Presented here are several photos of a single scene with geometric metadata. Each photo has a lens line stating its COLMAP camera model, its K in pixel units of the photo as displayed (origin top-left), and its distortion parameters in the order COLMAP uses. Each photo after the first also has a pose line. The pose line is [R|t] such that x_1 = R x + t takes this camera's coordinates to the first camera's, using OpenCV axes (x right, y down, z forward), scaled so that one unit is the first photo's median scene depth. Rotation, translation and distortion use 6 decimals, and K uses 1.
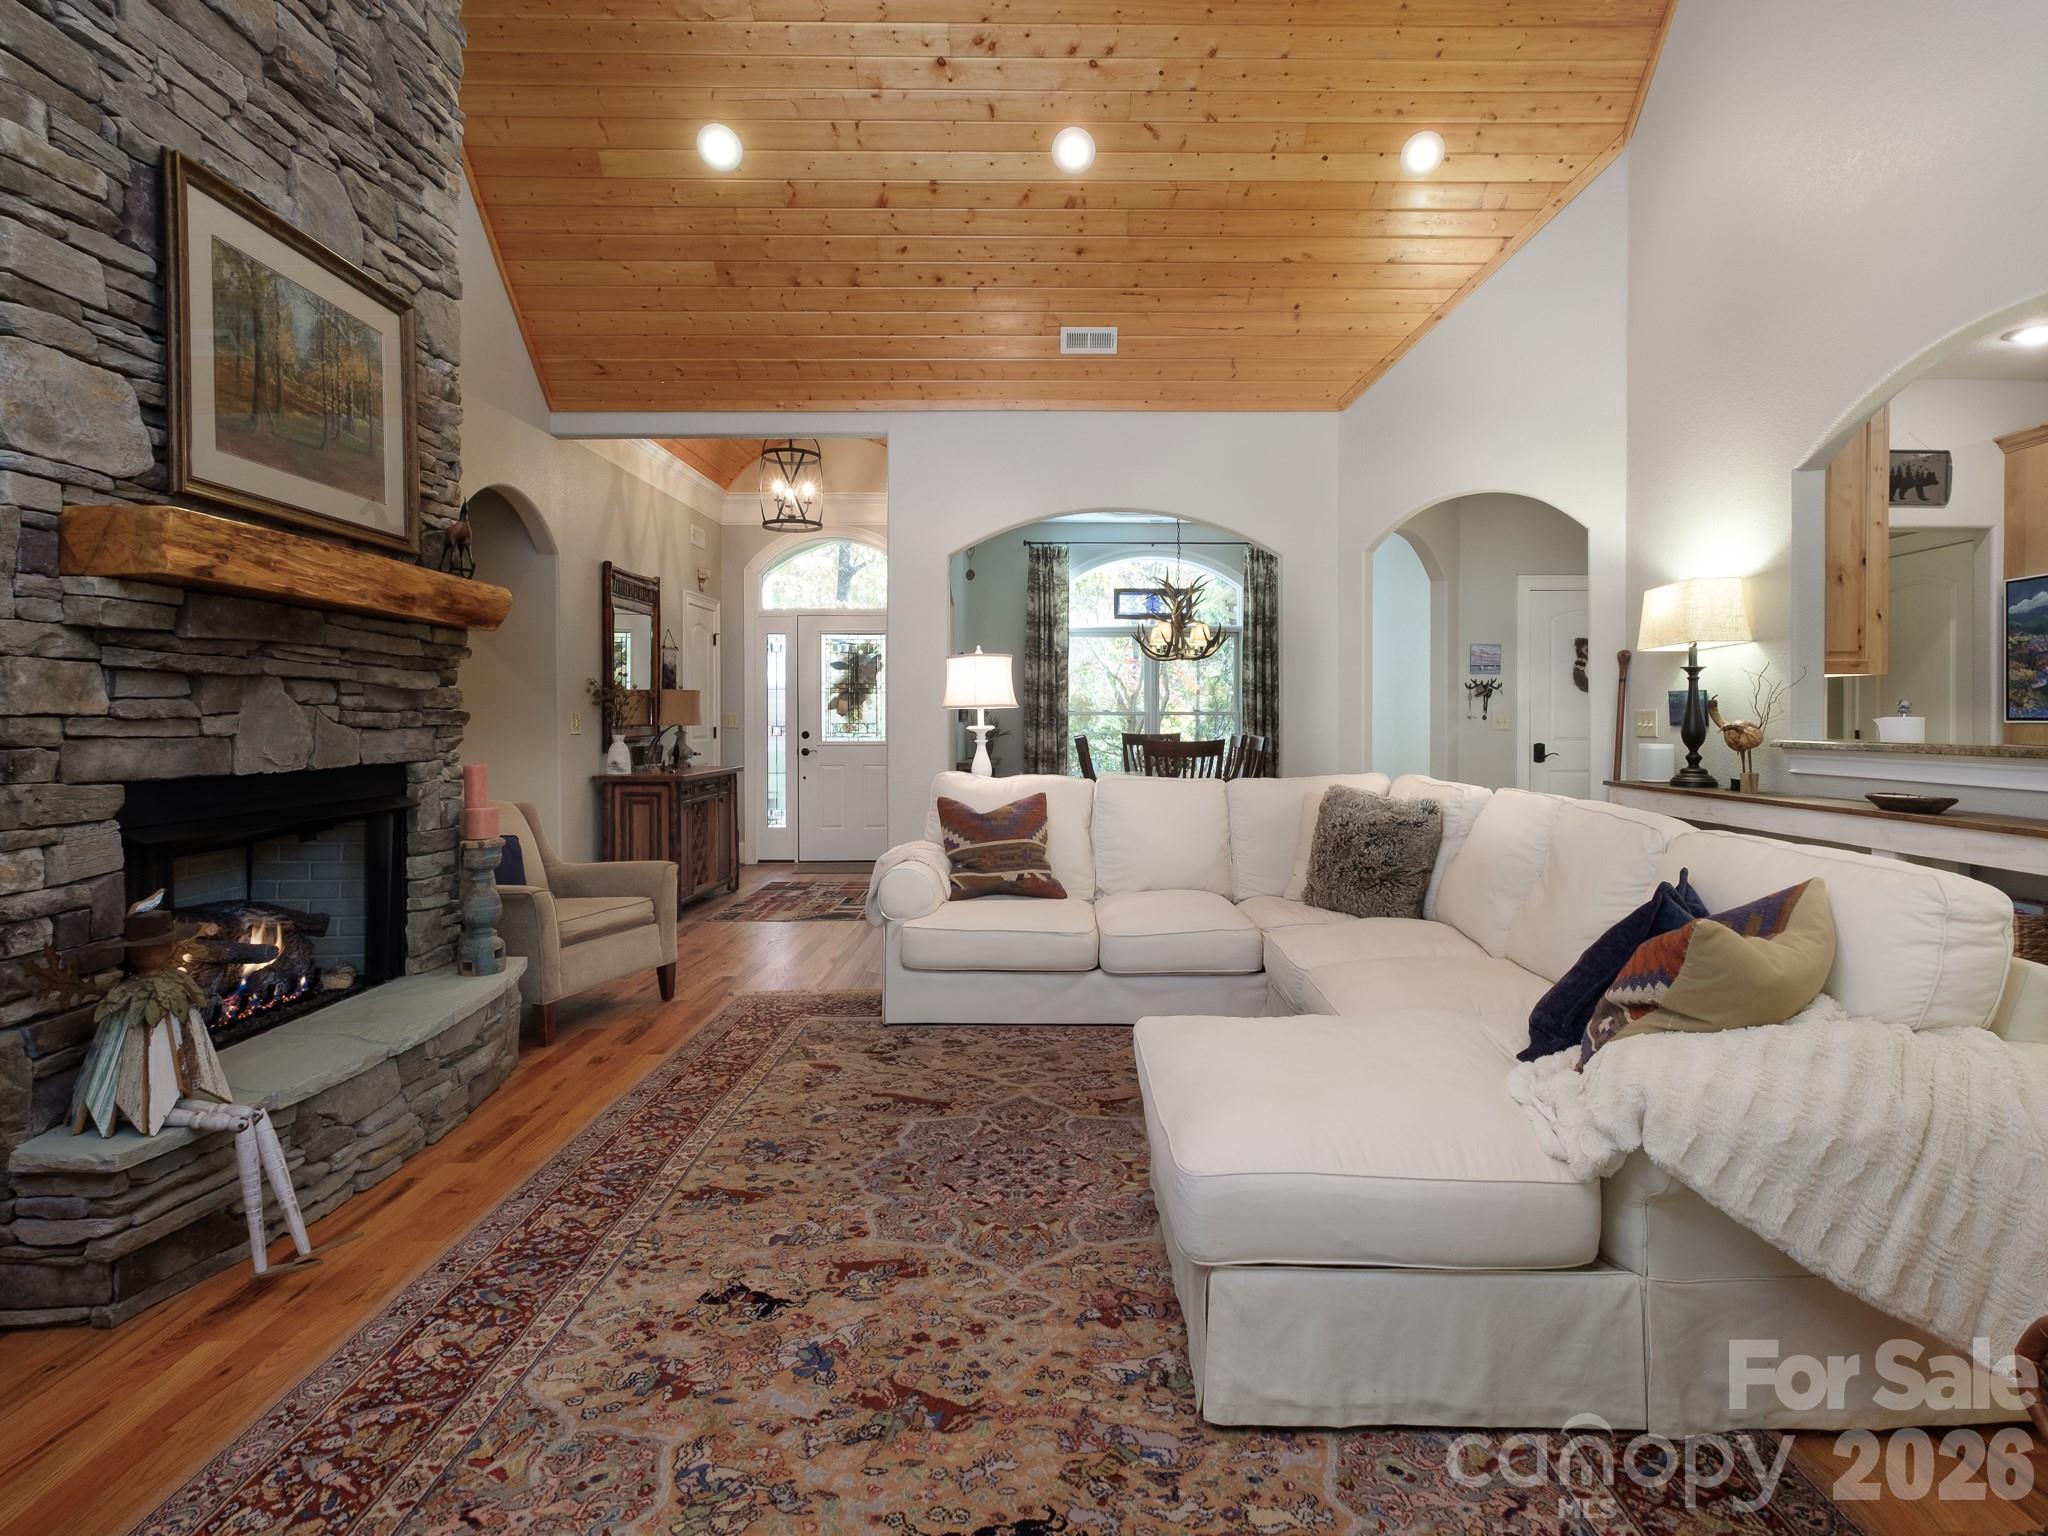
lens RADIAL K [[1056.3, 0, 1140.0], [0, 1056.3, 705.1], [0, 0, 1]] dist [0.003241, 0.000365]
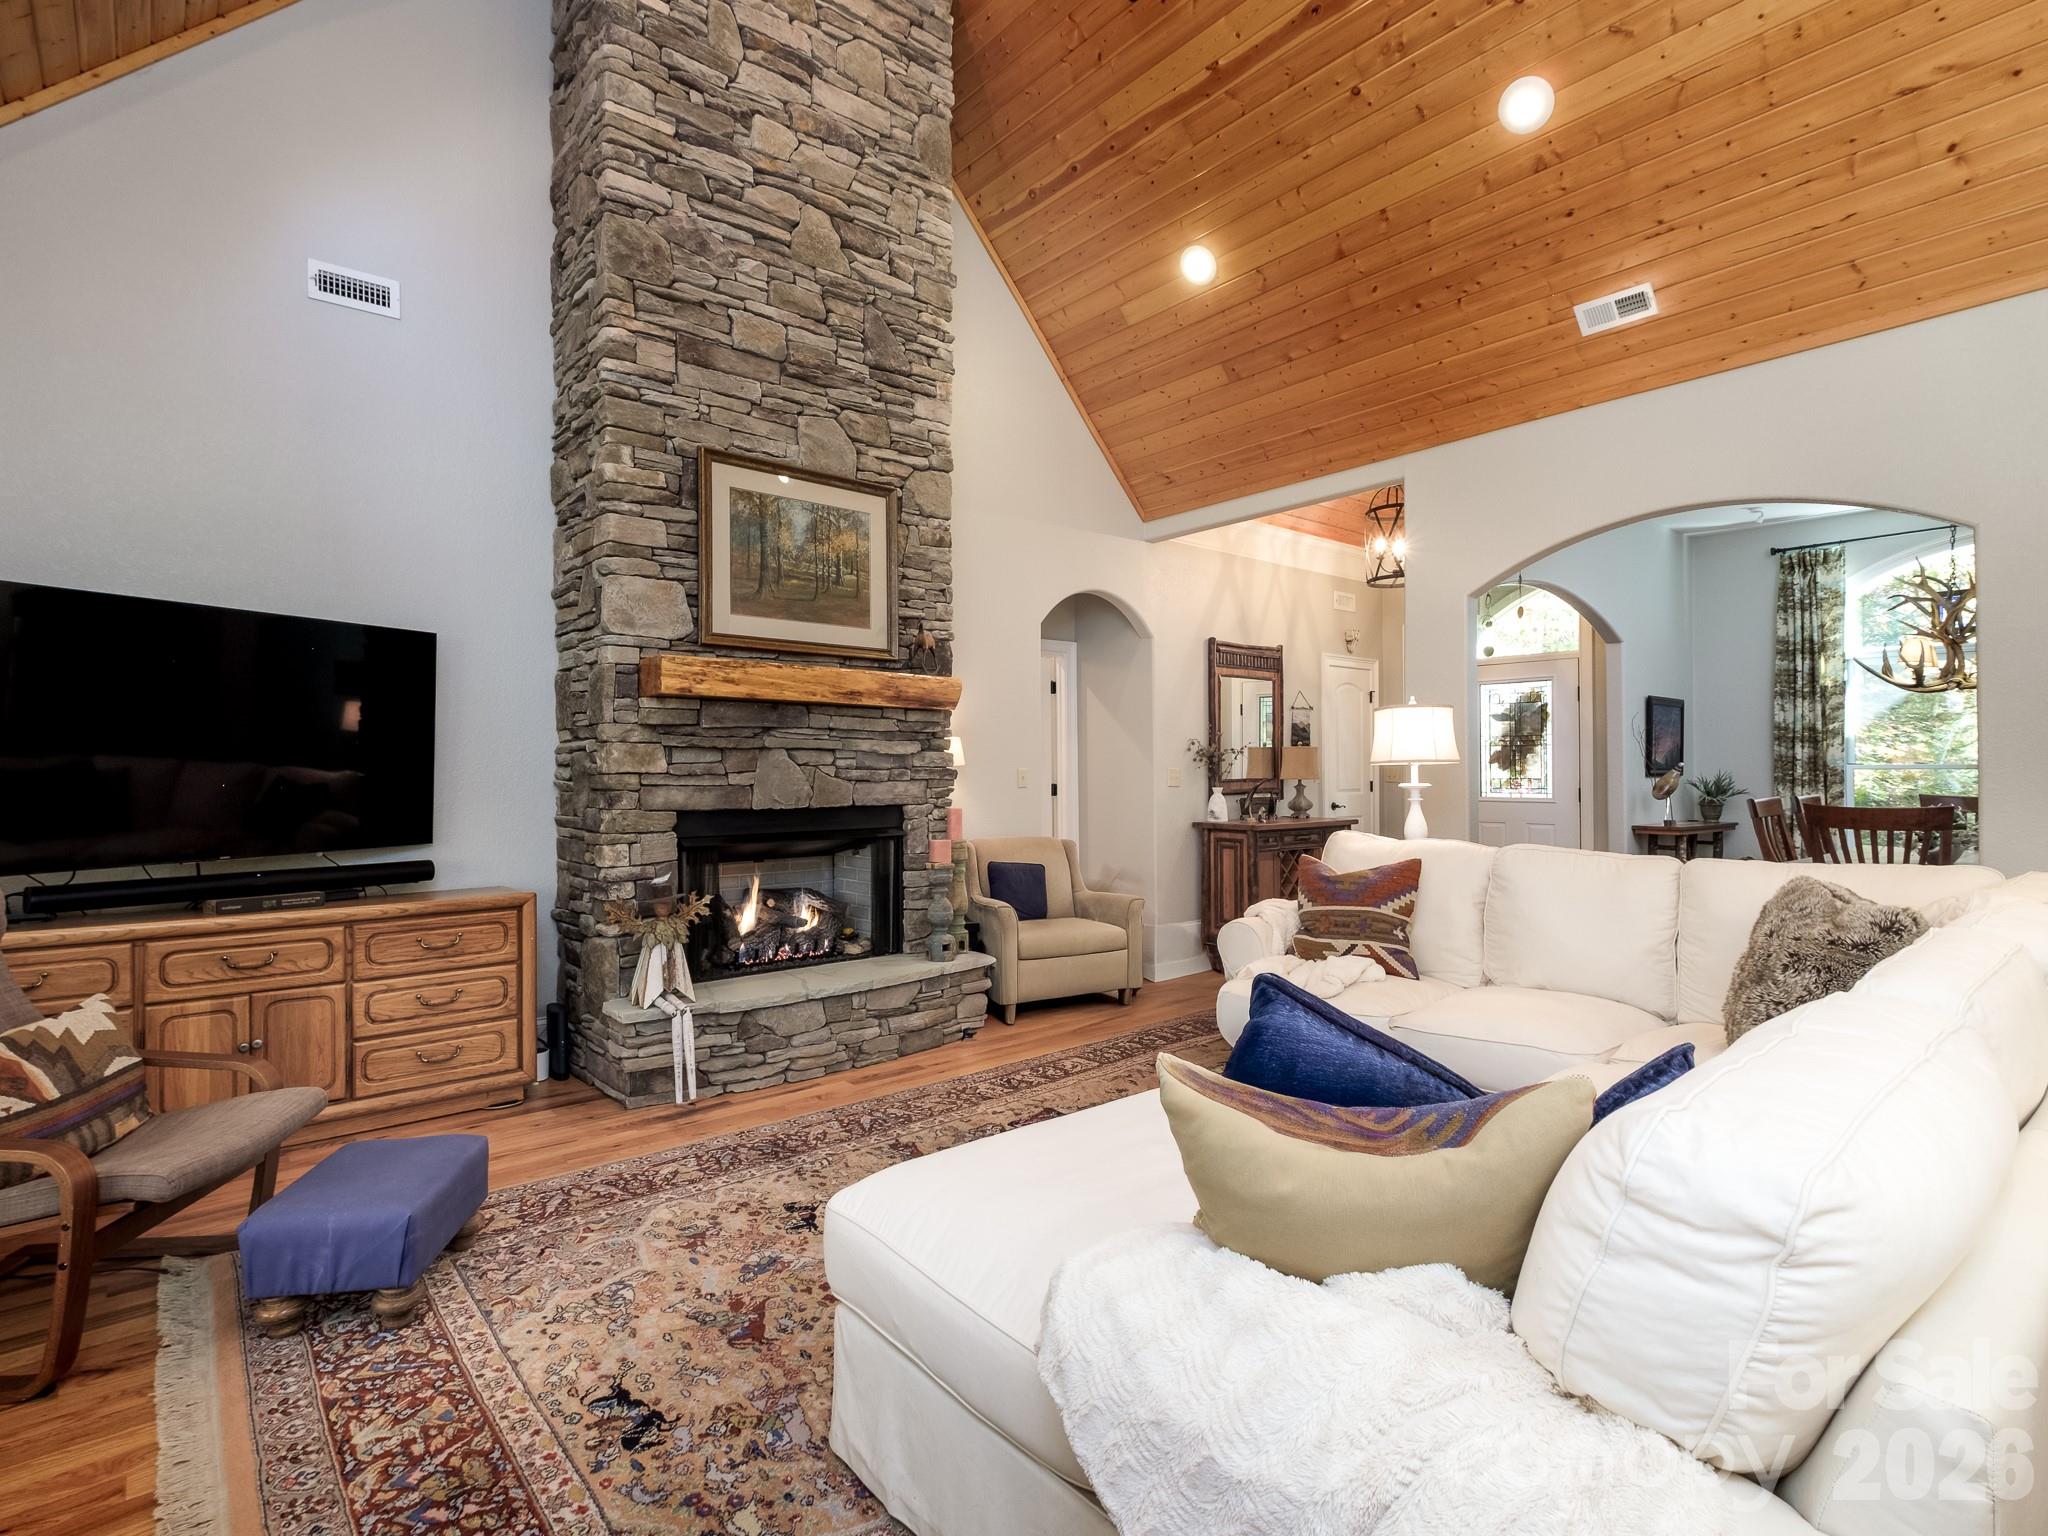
lens RADIAL K [[1056.3, 0, 1054.3], [0, 1056.3, 747.5], [0, 0, 1]] dist [0.003241, 0.000365]
pose [[0.616850, -0.016466, -0.786909, 0.640415], [0.009046, 0.999863, -0.013831, -0.002275], [0.787029, 0.001413, 0.616915, 0.315892]]
